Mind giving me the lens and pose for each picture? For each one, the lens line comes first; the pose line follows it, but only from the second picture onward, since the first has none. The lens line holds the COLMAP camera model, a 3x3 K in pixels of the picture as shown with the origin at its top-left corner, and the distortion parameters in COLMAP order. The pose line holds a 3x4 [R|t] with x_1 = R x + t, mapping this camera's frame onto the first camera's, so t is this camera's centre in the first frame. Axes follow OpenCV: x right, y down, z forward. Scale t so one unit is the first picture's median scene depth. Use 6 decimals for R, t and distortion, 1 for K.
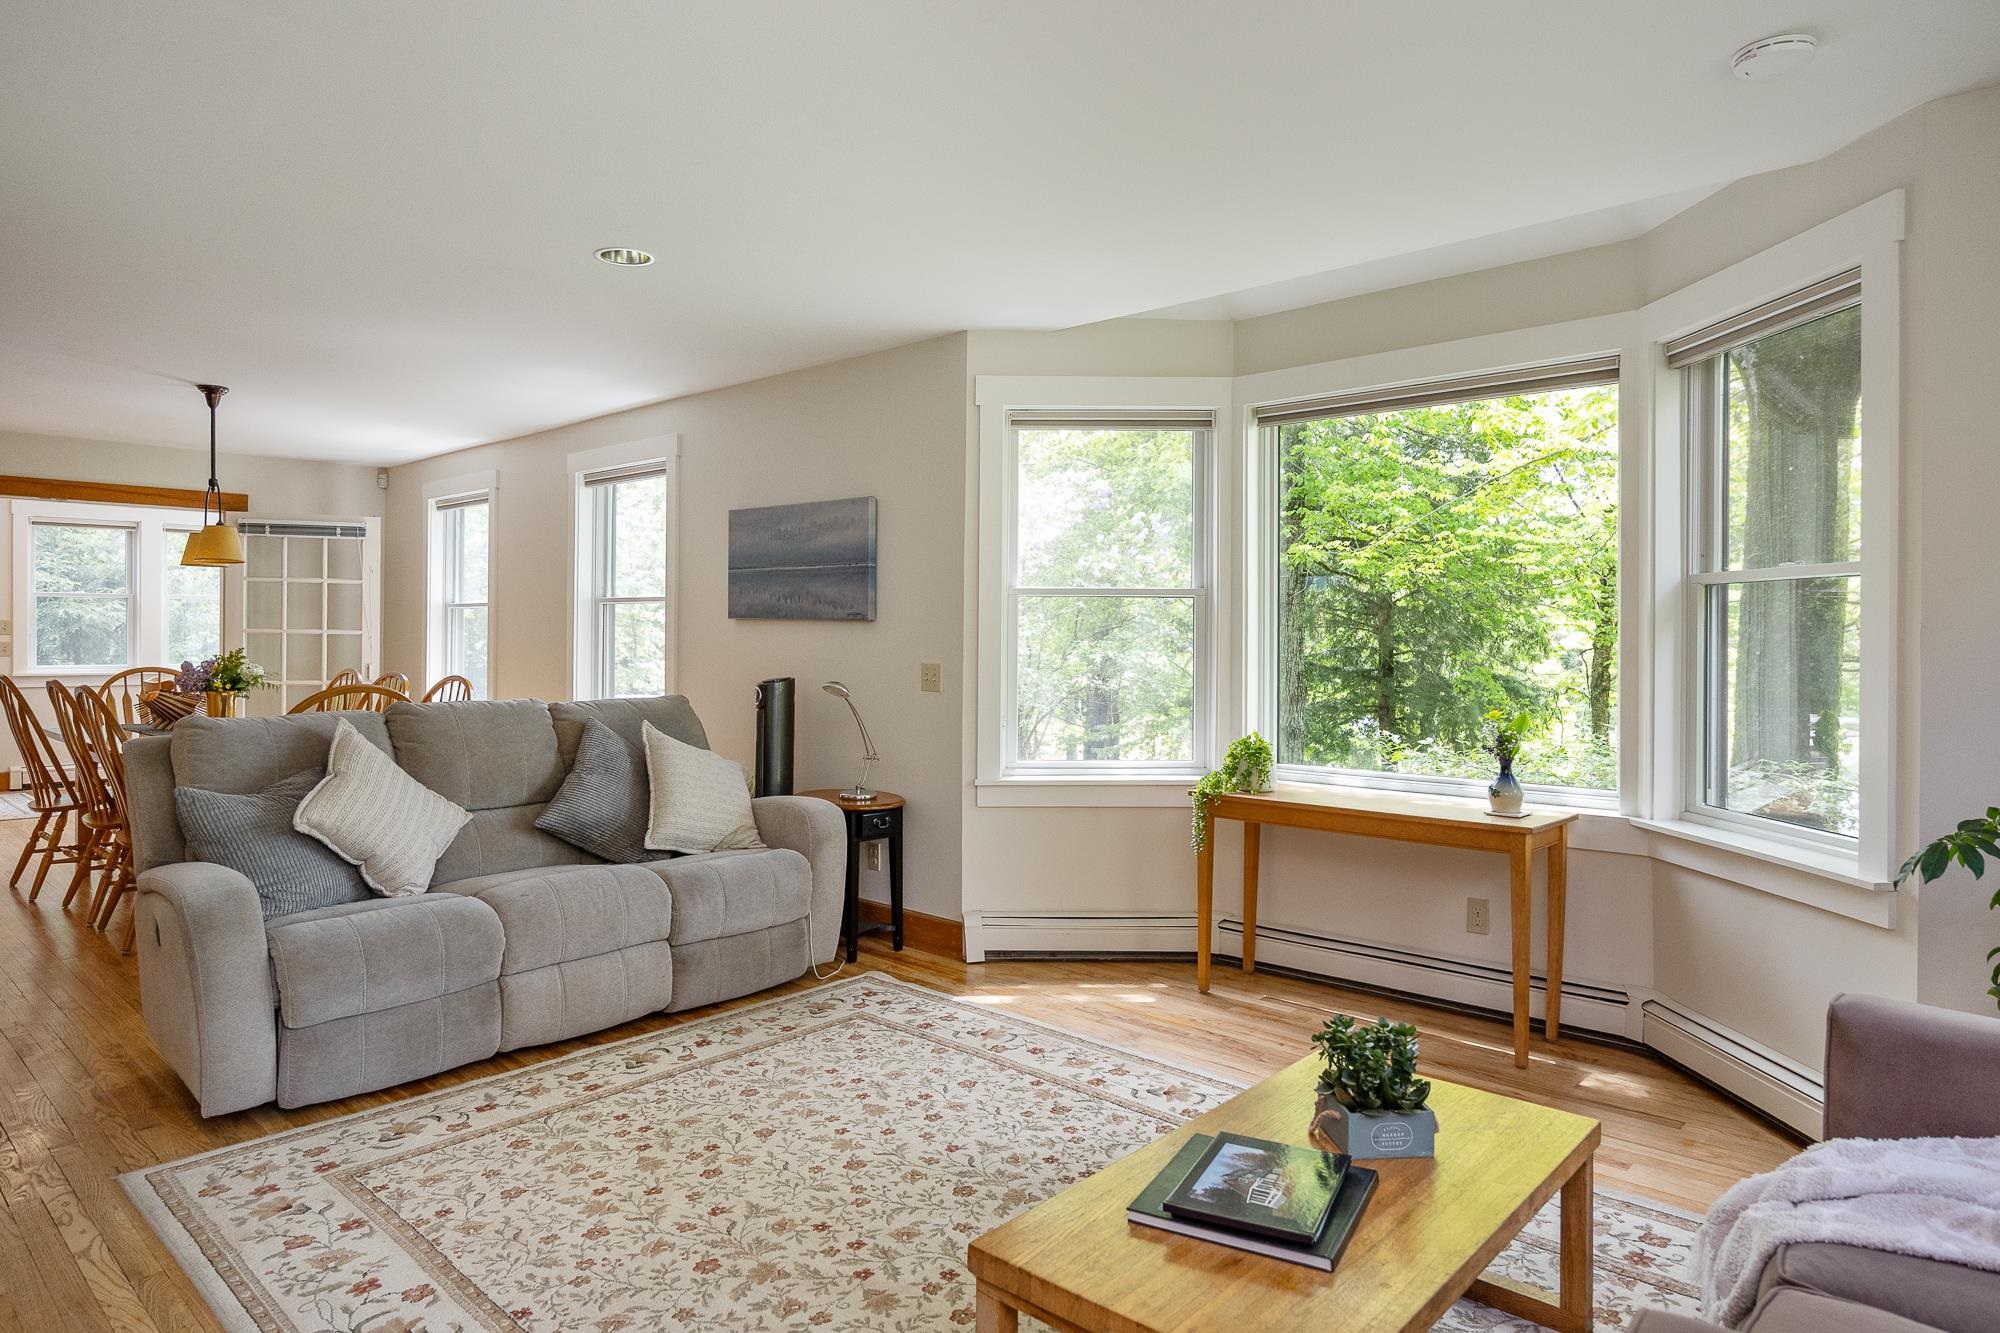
lens RADIAL K [[1203.0, 0, 1003.5], [0, 1203.0, 634.8], [0, 0, 1]] dist [-0.006213, -0.001067]
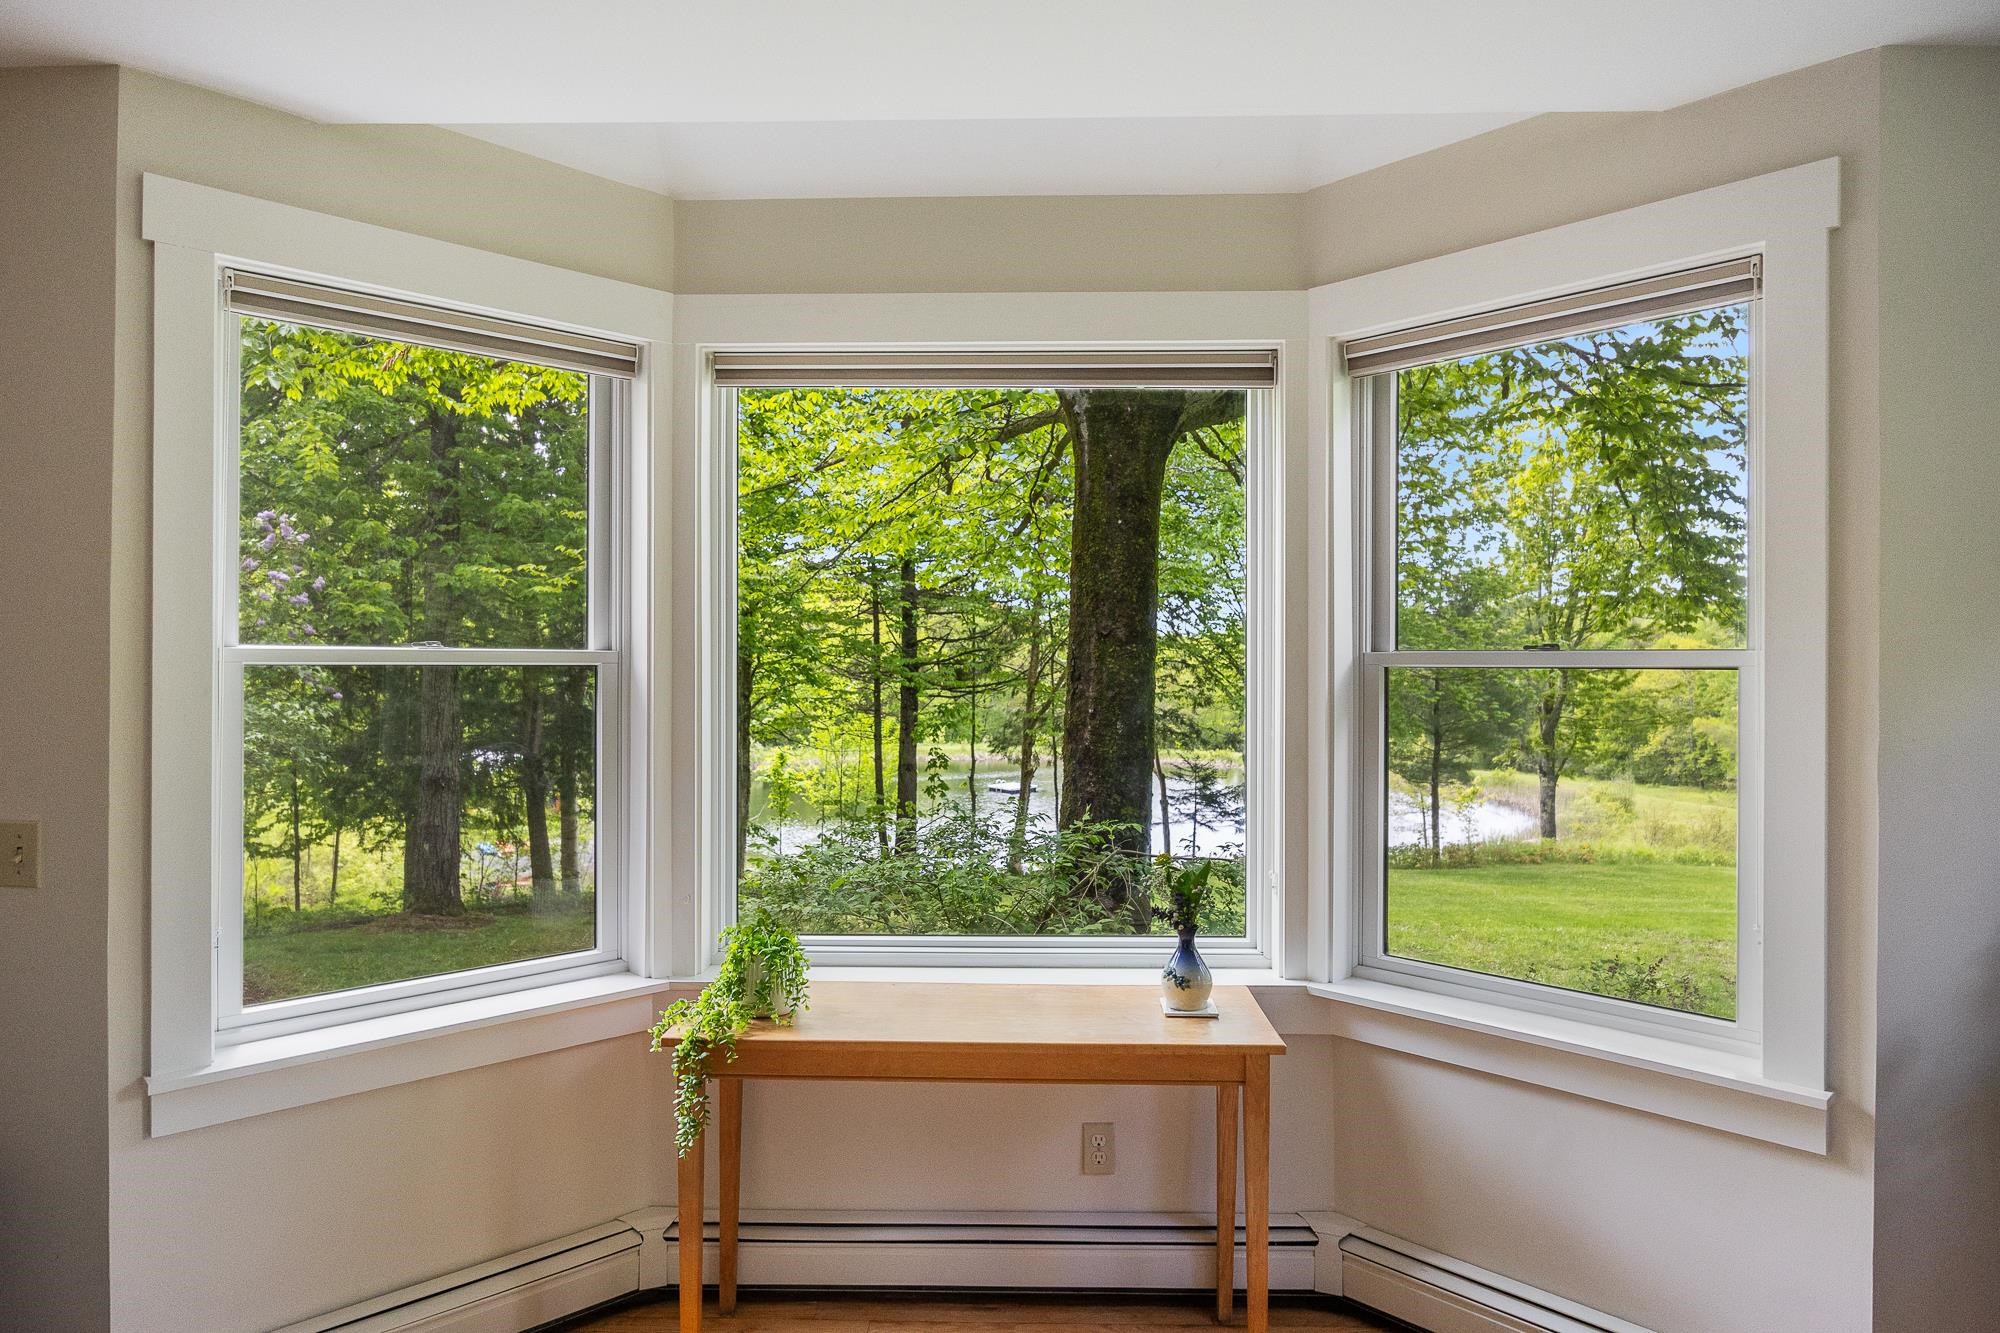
lens RADIAL K [[1168.0, 0, 1000.1], [0, 1168.0, 672.3], [0, 0, 1]] dist [-0.016795, 0.000379]
pose [[0.751558, -0.007499, 0.659624, -0.082868], [-0.001893, 0.999907, 0.013525, -0.046180], [-0.659664, -0.011414, 0.751474, 0.579113]]
